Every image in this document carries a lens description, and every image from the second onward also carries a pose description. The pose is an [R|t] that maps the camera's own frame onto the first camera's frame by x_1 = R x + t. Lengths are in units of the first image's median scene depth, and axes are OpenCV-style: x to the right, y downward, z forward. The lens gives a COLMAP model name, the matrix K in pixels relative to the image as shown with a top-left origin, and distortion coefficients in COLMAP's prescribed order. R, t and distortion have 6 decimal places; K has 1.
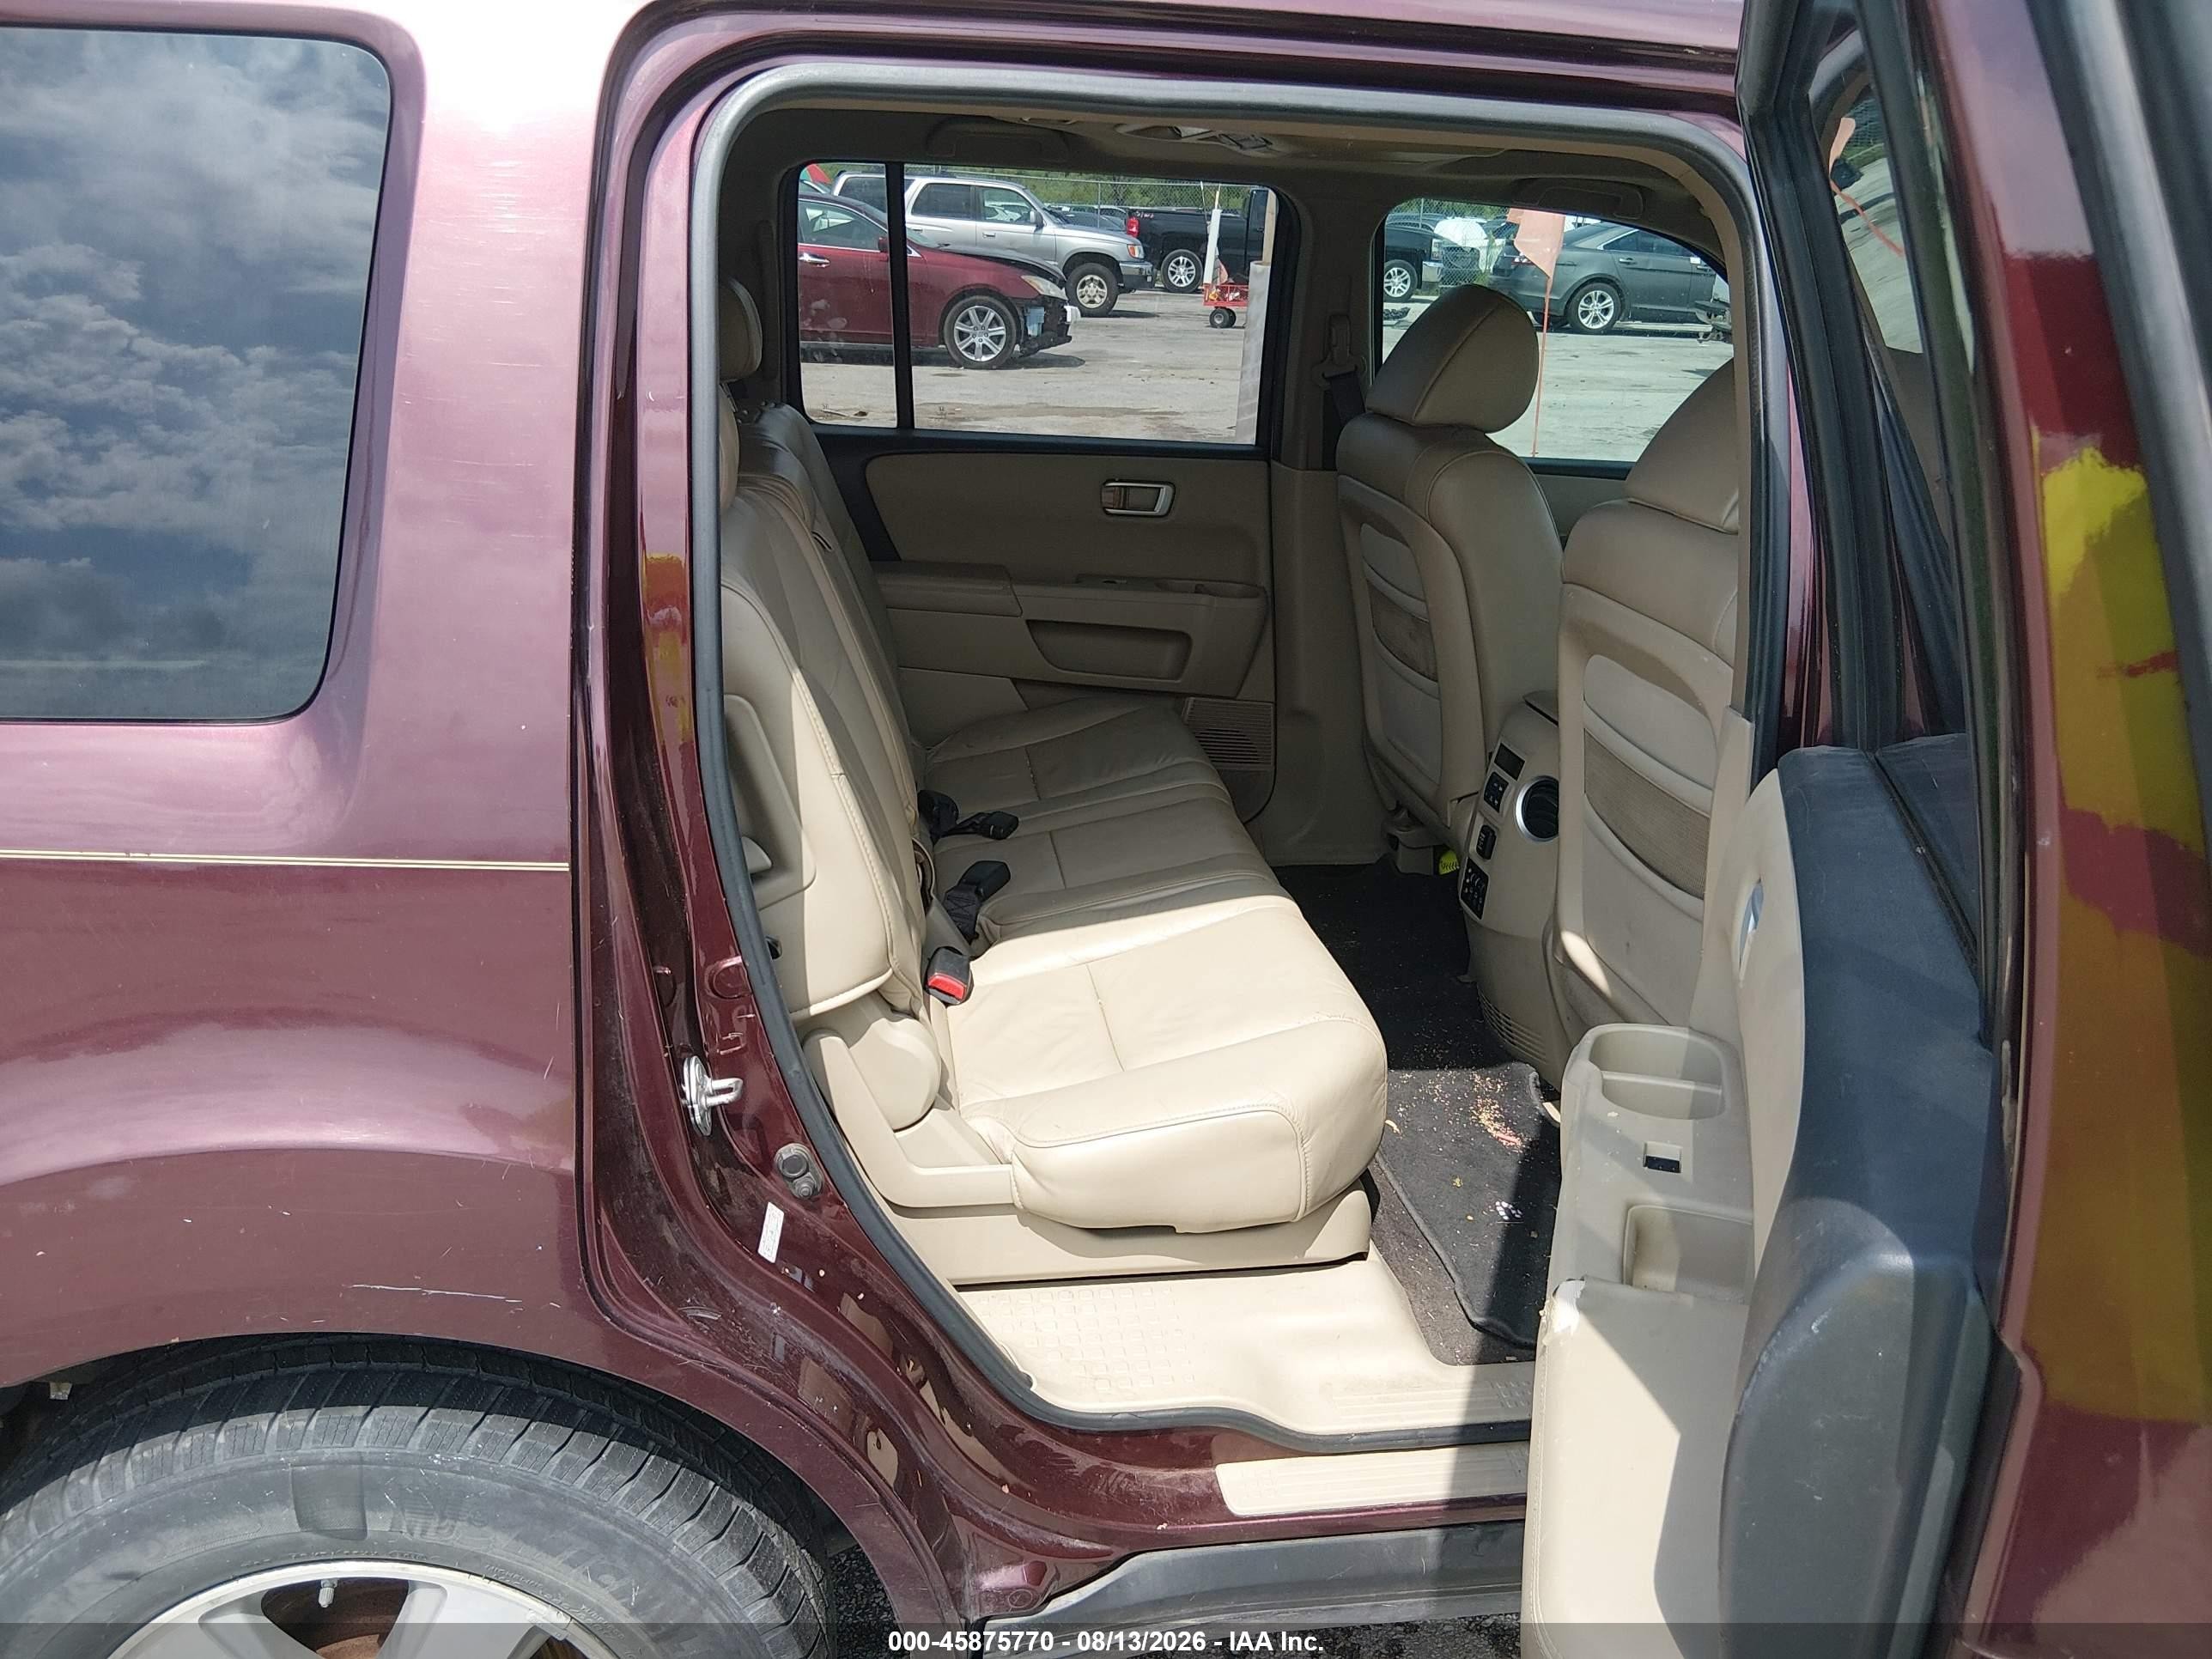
lens RADIAL K [[1681.7, 0, 1115.6], [0, 1681.7, 838.1], [0, 0, 1]] dist [0.085754, -0.141009]
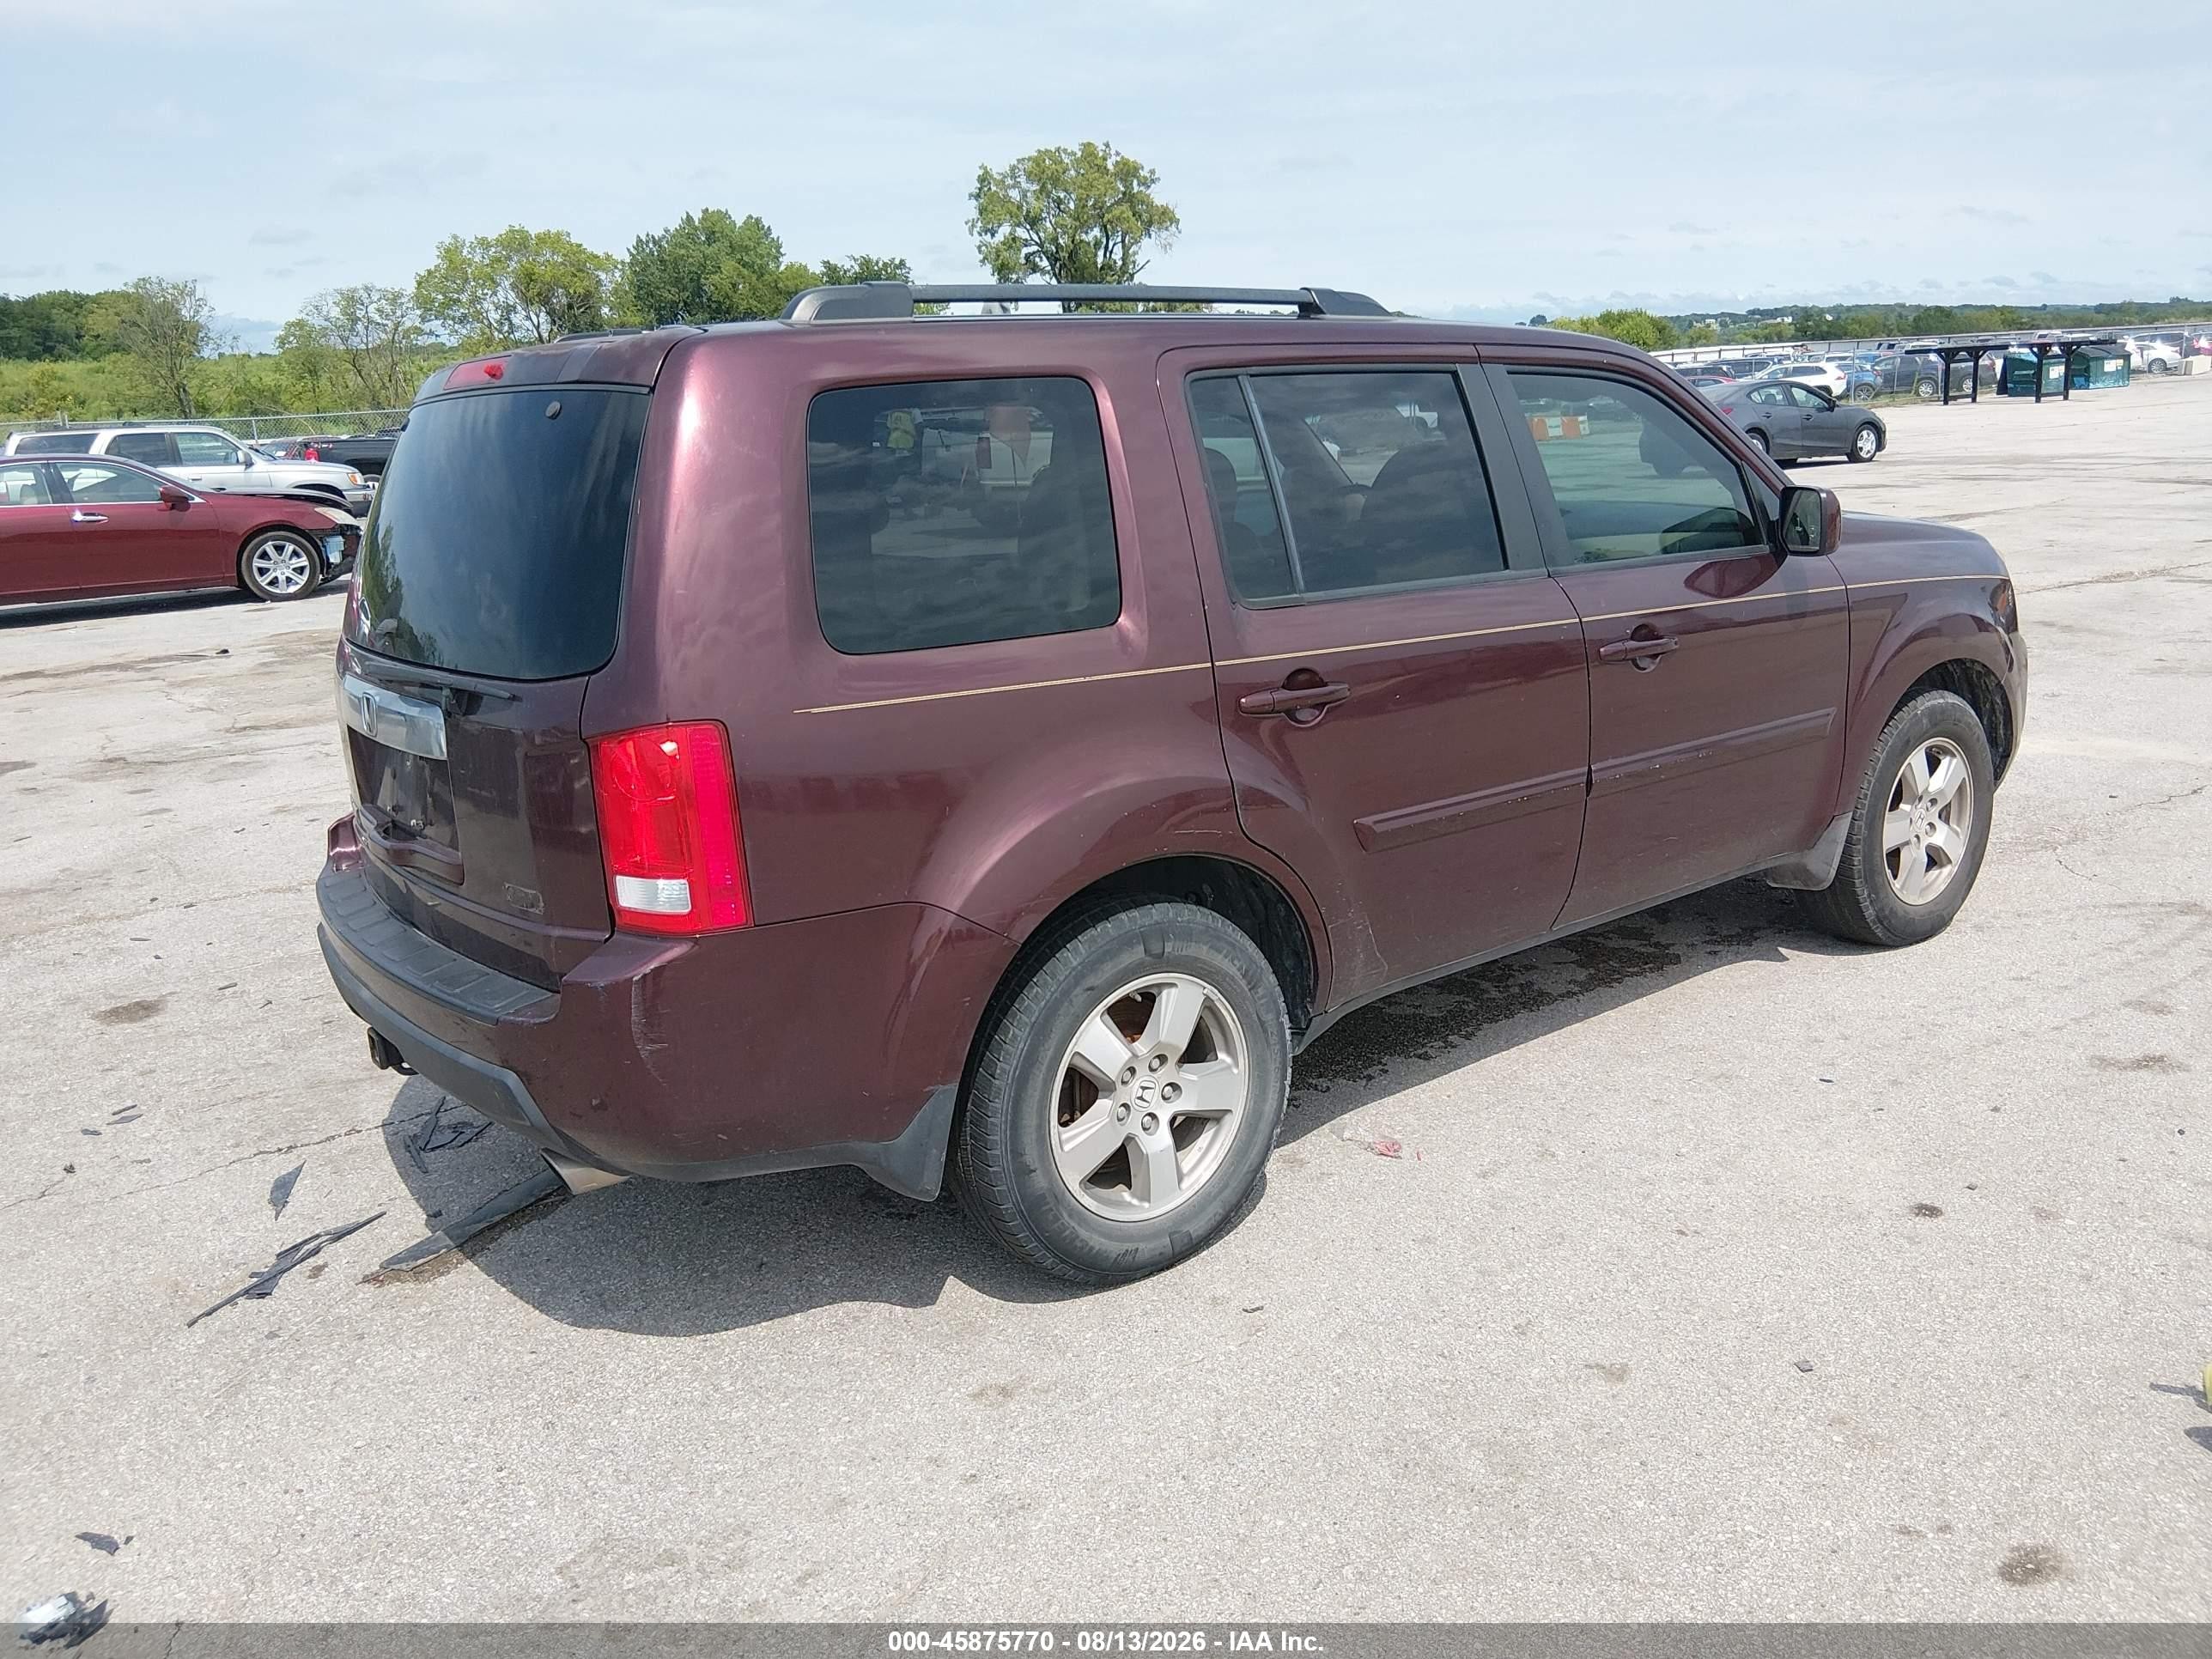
lens RADIAL K [[1681.7, 0, 1099.6], [0, 1681.7, 827.1], [0, 0, 1]] dist [0.085754, -0.141009]
pose [[0.874535, -0.186046, 0.447855, -1.523679], [0.235946, 0.970048, -0.057763, 0.335604], [-0.423694, 0.156186, 0.892238, -1.130660]]
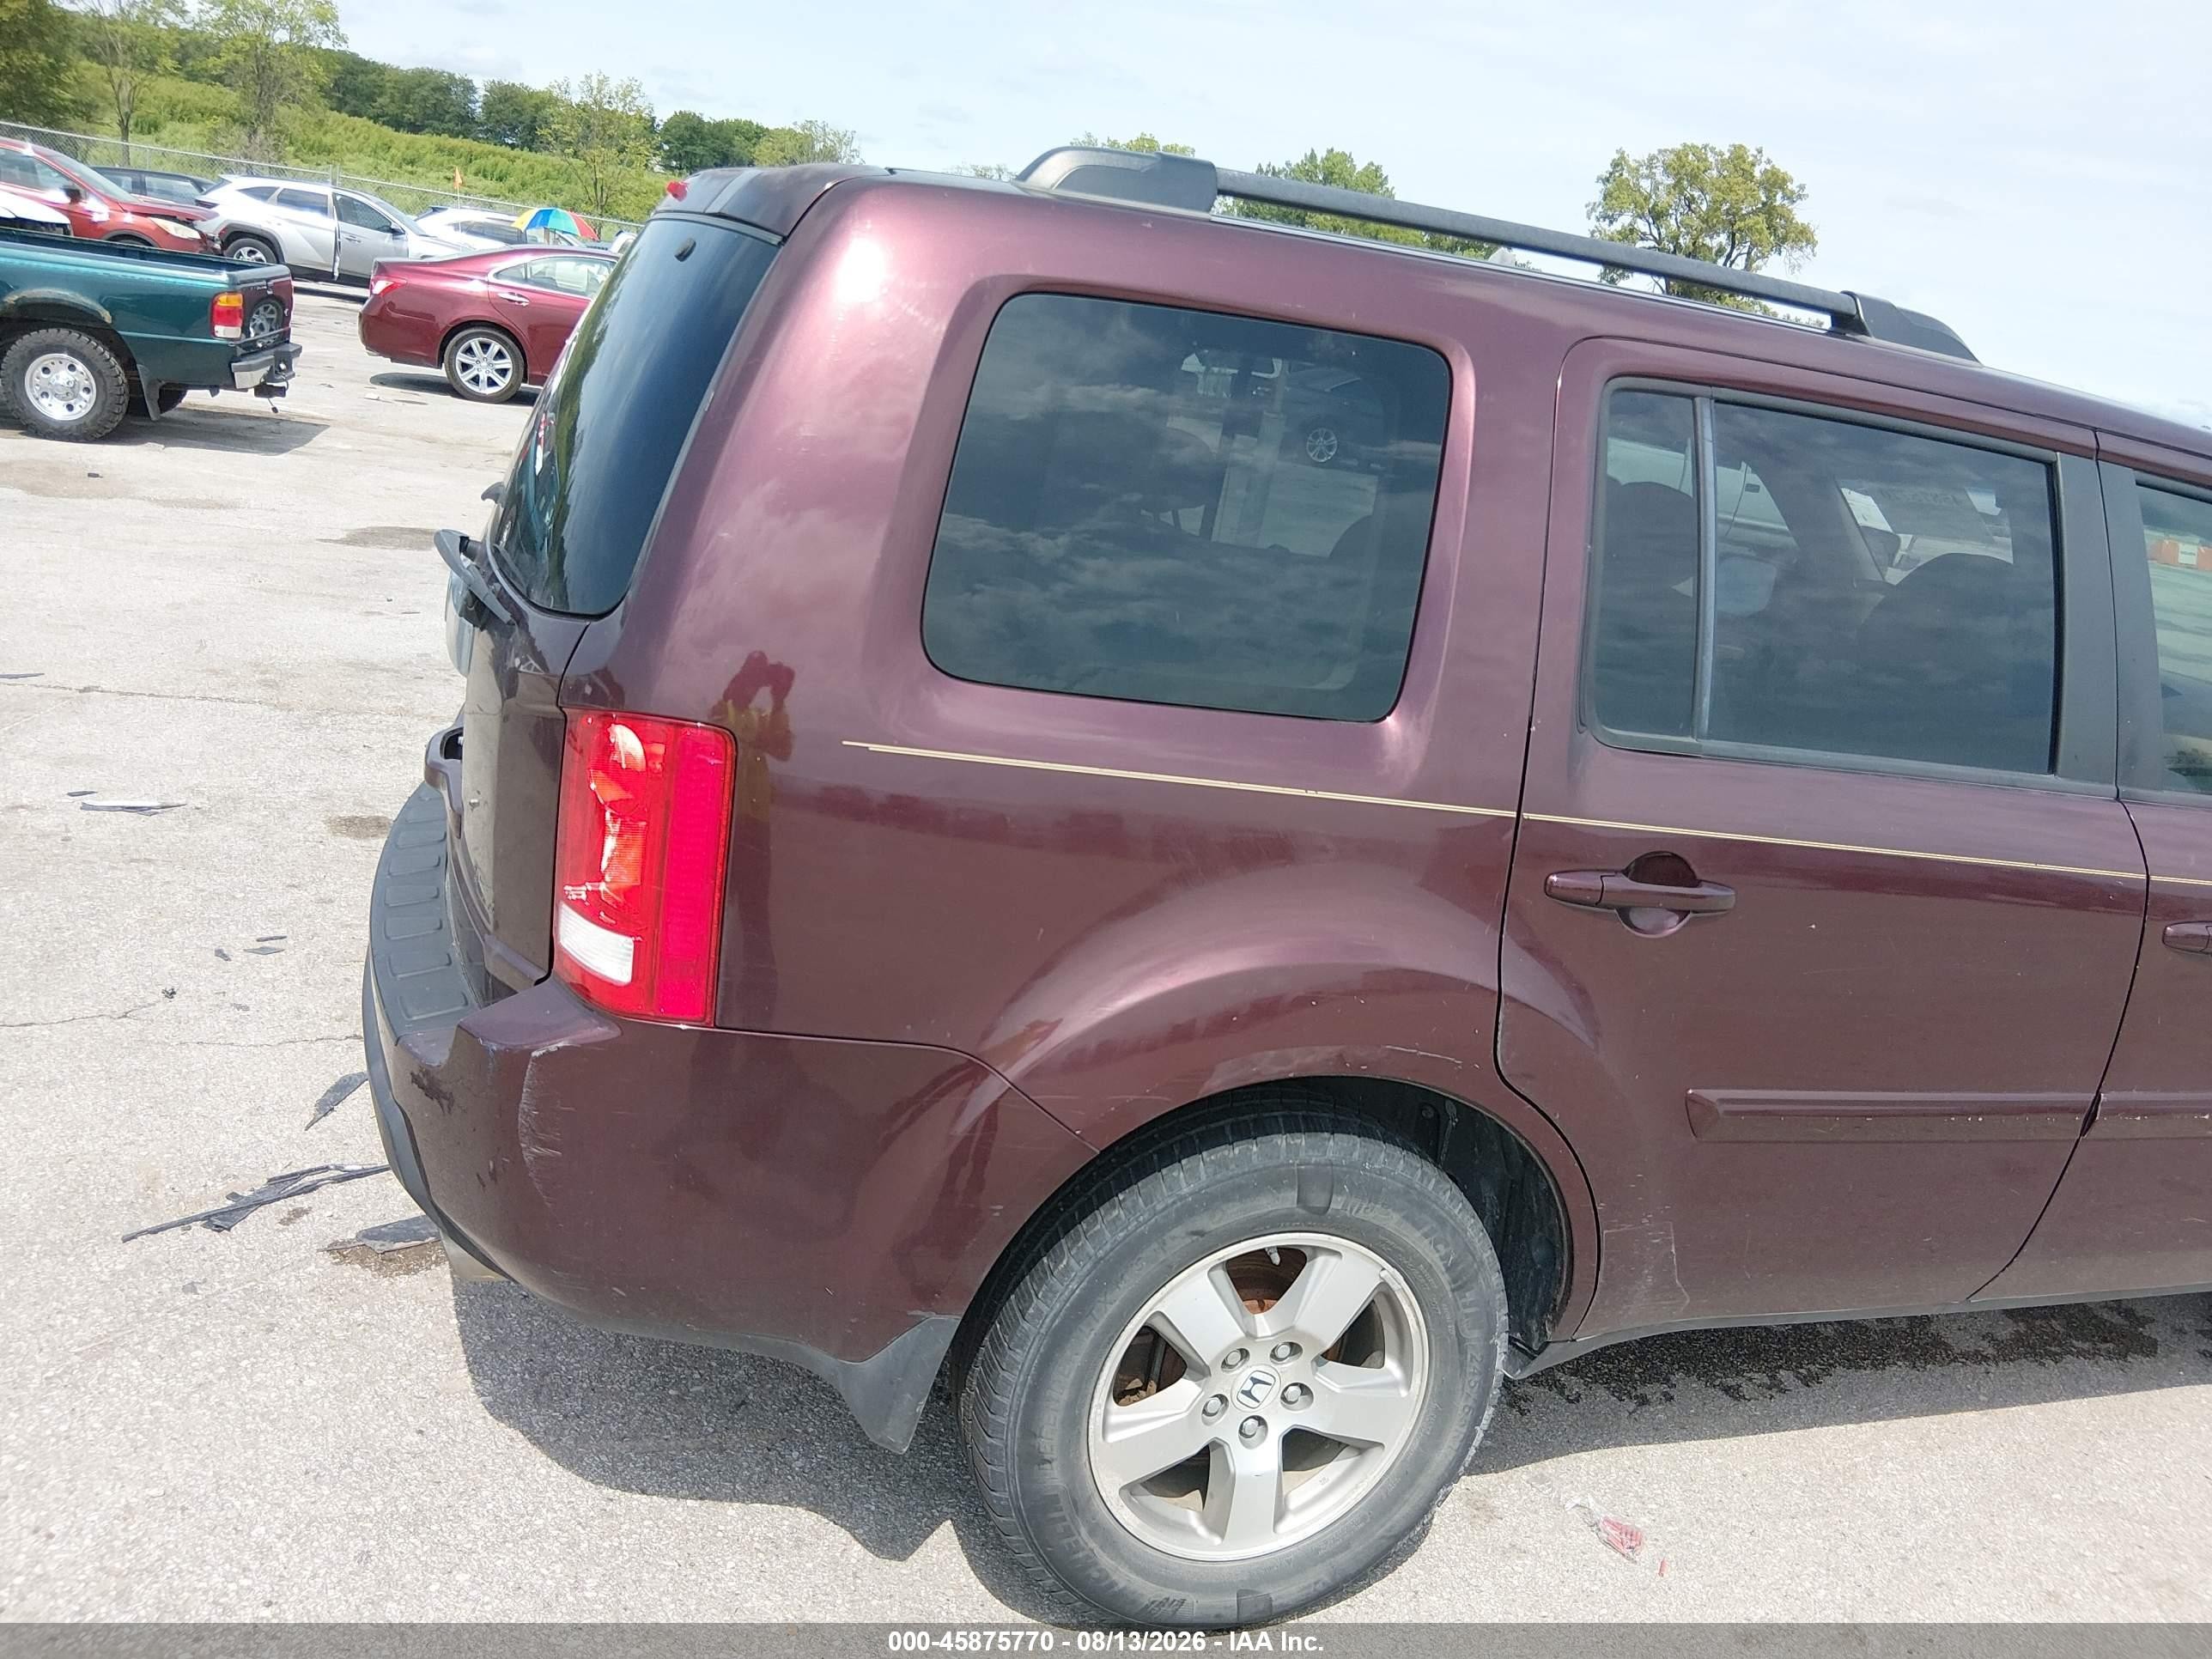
lens RADIAL K [[1681.7, 0, 1108.2], [0, 1681.7, 821.9], [0, 0, 1]] dist [0.085754, -0.141009]
pose [[0.976558, 0.059754, 0.206794, -0.977468], [-0.047963, 0.996950, -0.061570, 0.136069], [-0.209843, 0.050208, 0.976445, -0.571539]]
